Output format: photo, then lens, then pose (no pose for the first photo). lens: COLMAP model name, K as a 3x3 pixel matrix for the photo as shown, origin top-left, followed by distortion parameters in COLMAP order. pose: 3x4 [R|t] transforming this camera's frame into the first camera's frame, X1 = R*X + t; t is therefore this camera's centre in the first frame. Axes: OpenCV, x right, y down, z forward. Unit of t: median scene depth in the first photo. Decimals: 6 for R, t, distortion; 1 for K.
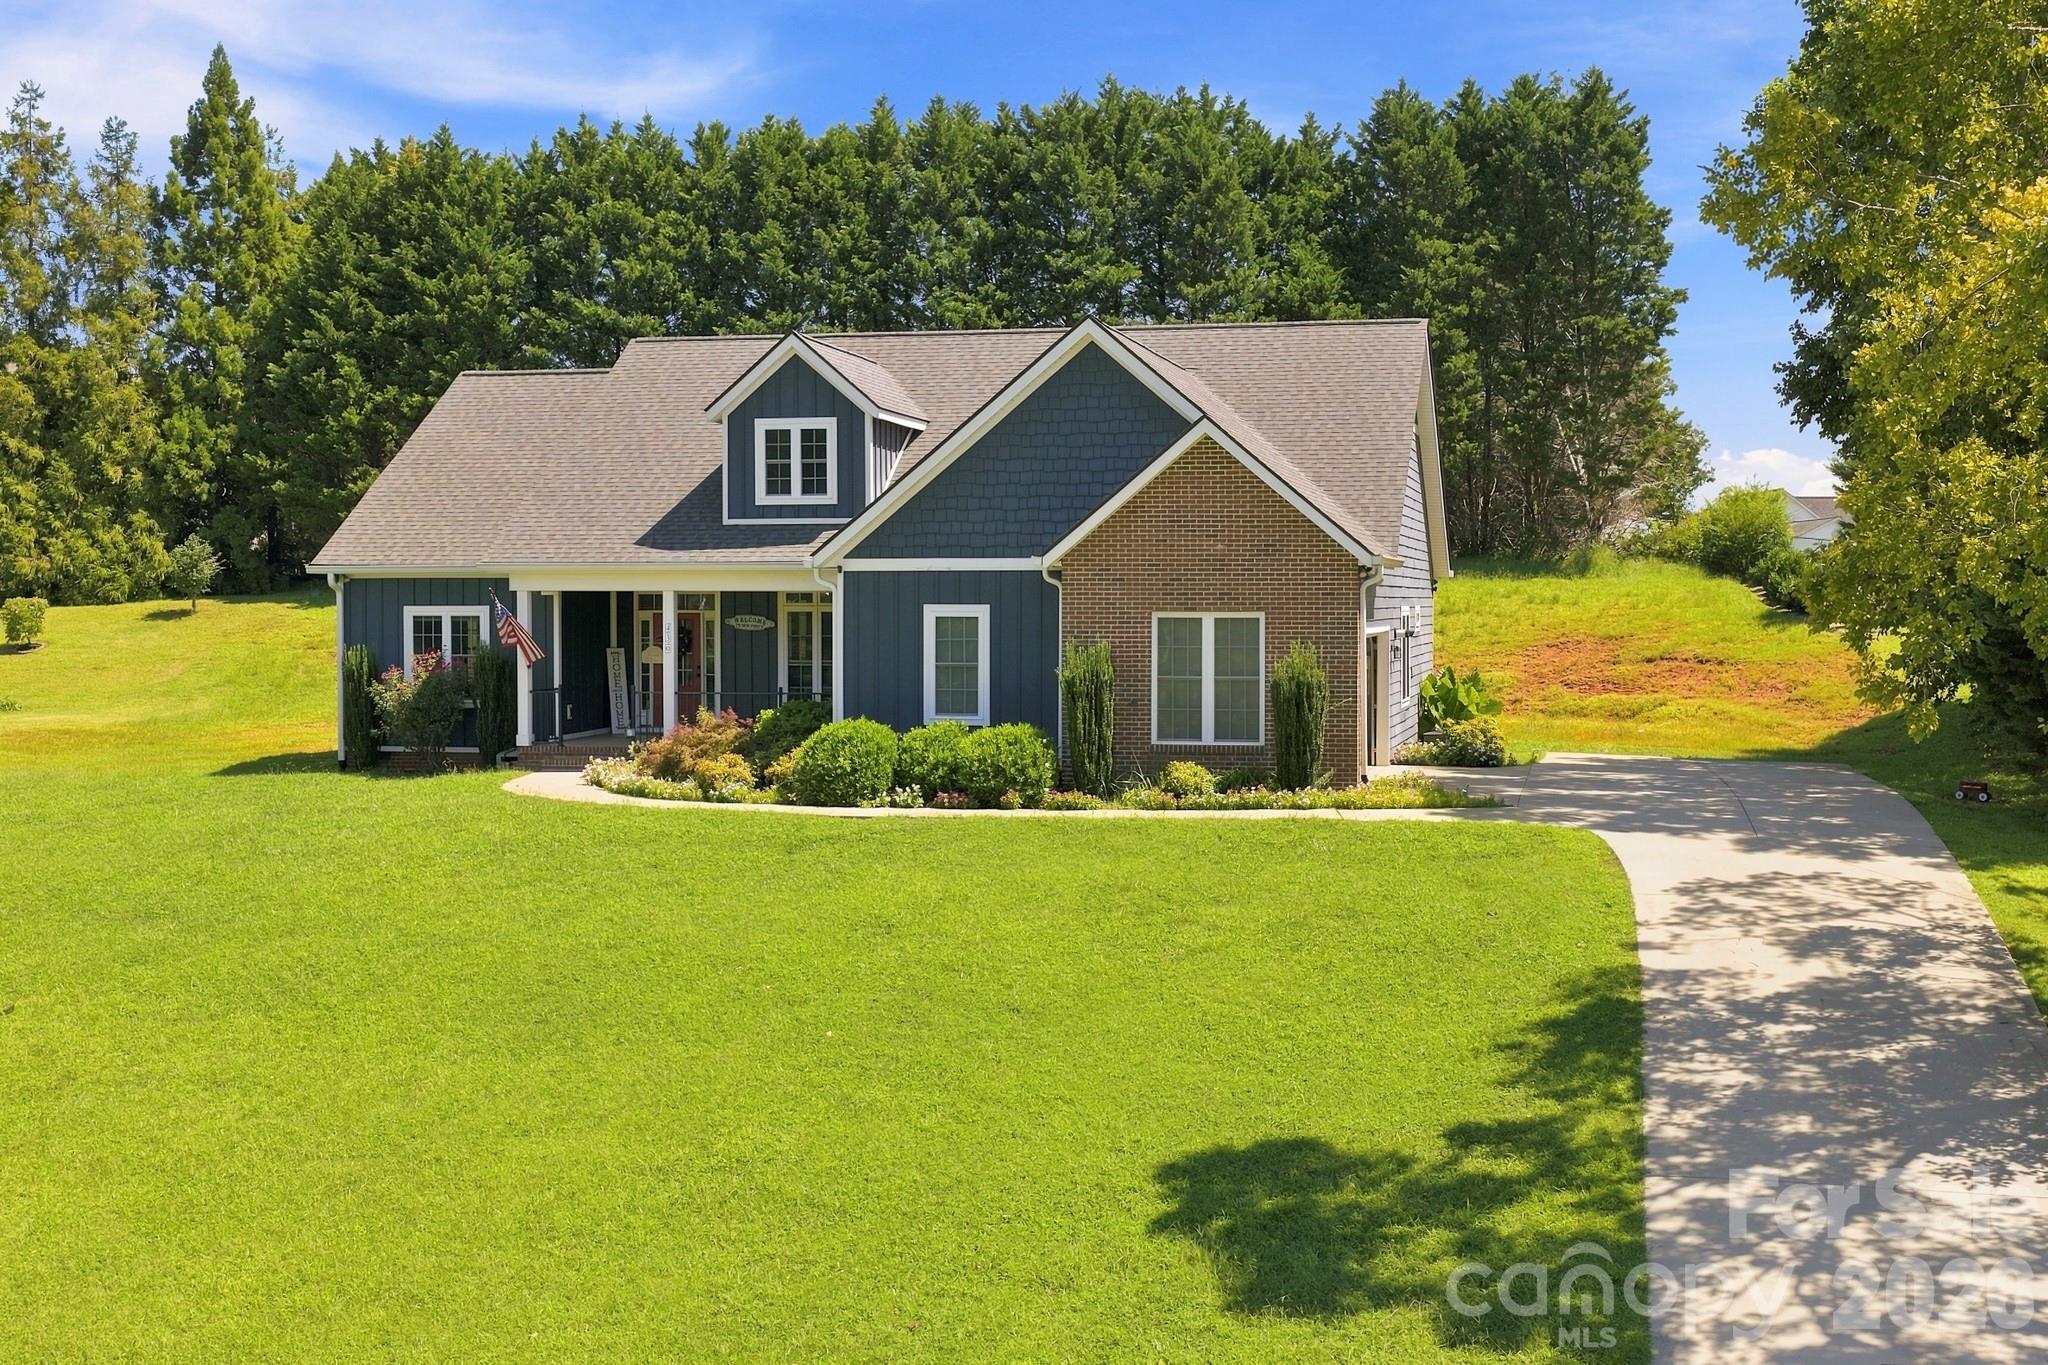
lens RADIAL K [[2467.2, 0, 1020.6], [0, 2467.2, 618.6], [0, 0, 1]] dist [-0.007176, -0.044398]
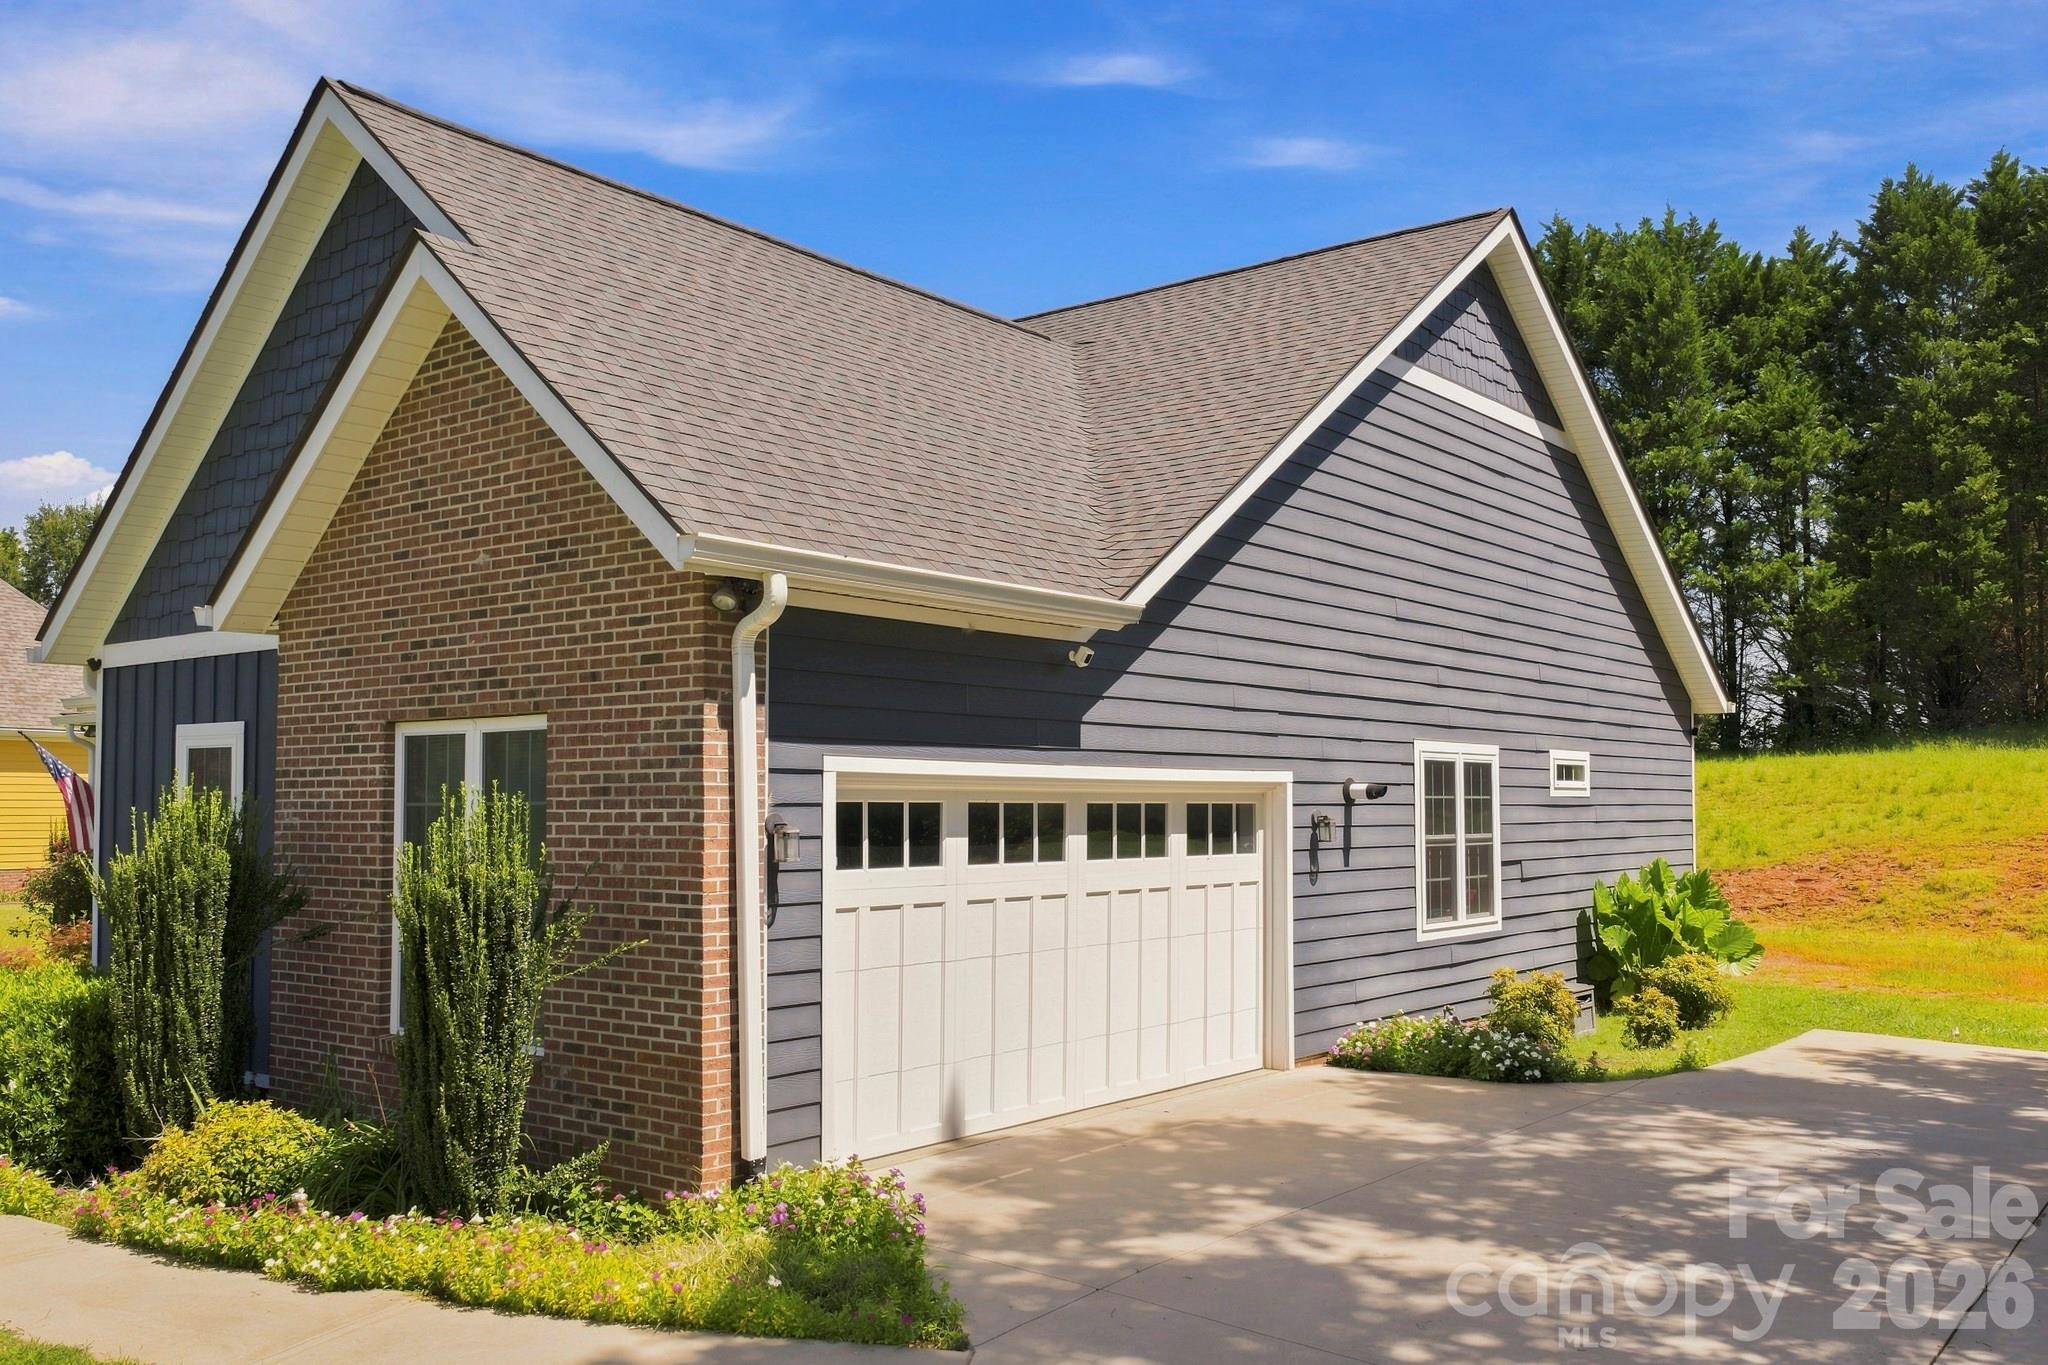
lens RADIAL K [[1714.3, 0, 1017.6], [0, 1714.3, 729.3], [0, 0, 1]] dist [-0.000252, 0.001887]
pose [[0.905312, -0.020116, -0.424270, 0.150185], [-0.002177, 0.998645, -0.051996, 0.007350], [0.424741, 0.047997, 0.904042, 0.420084]]
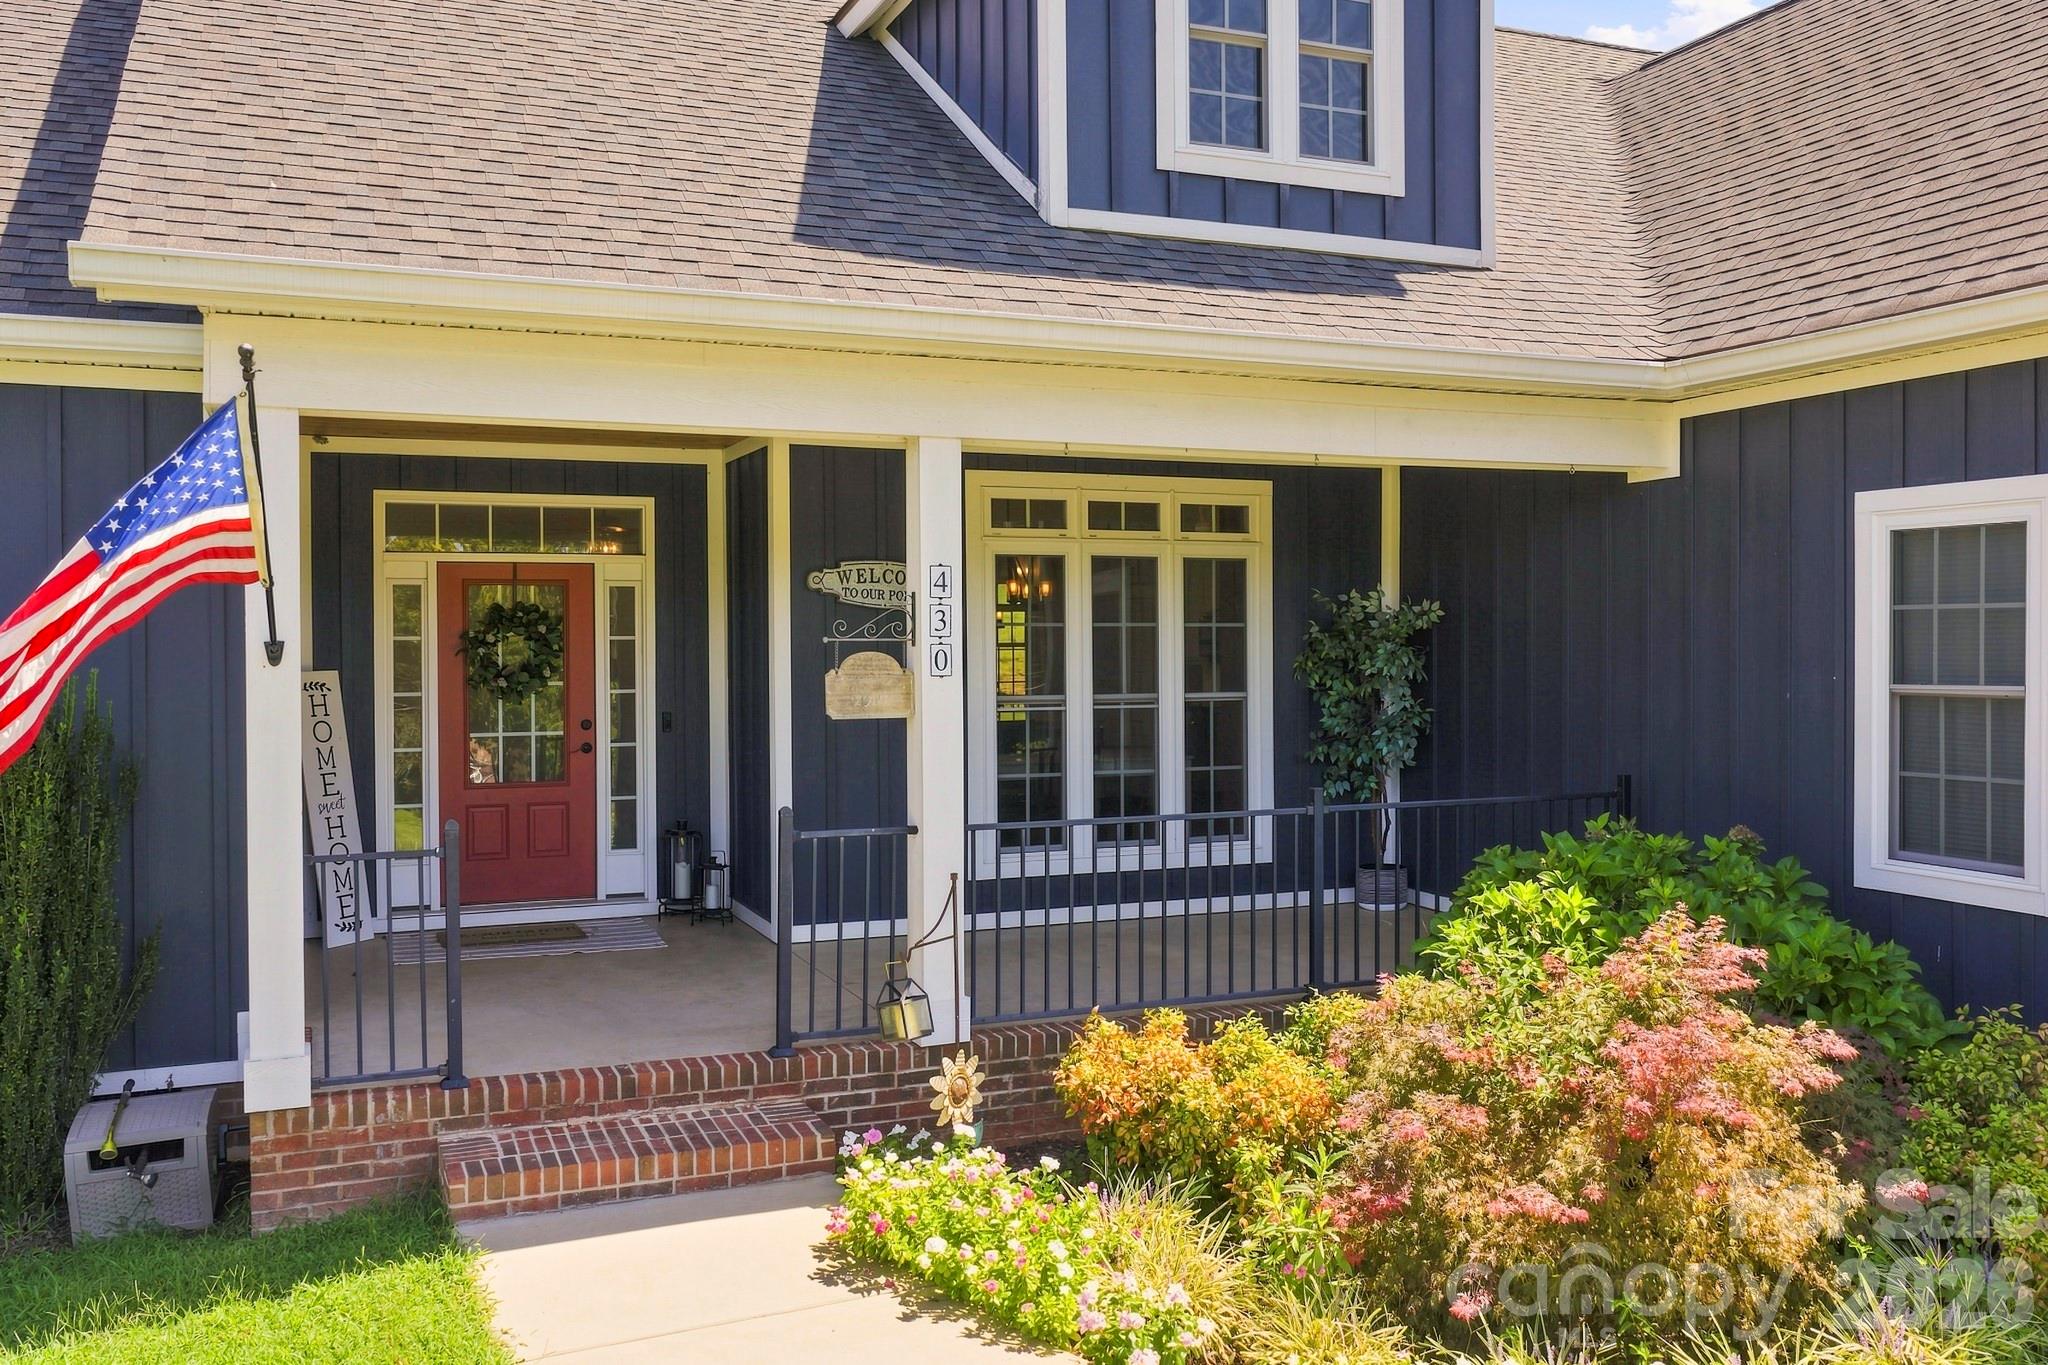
lens RADIAL K [[1697.8, 0, 1024.0], [0, 1697.8, 682.5], [0, 0, 1]] dist [-0.008340, 0.021659]
pose [[0.809223, -0.018292, 0.587216, -0.150479], [0.009005, 0.999784, 0.018735, 0.006912], [-0.587432, -0.009873, 0.809213, 0.530245]]
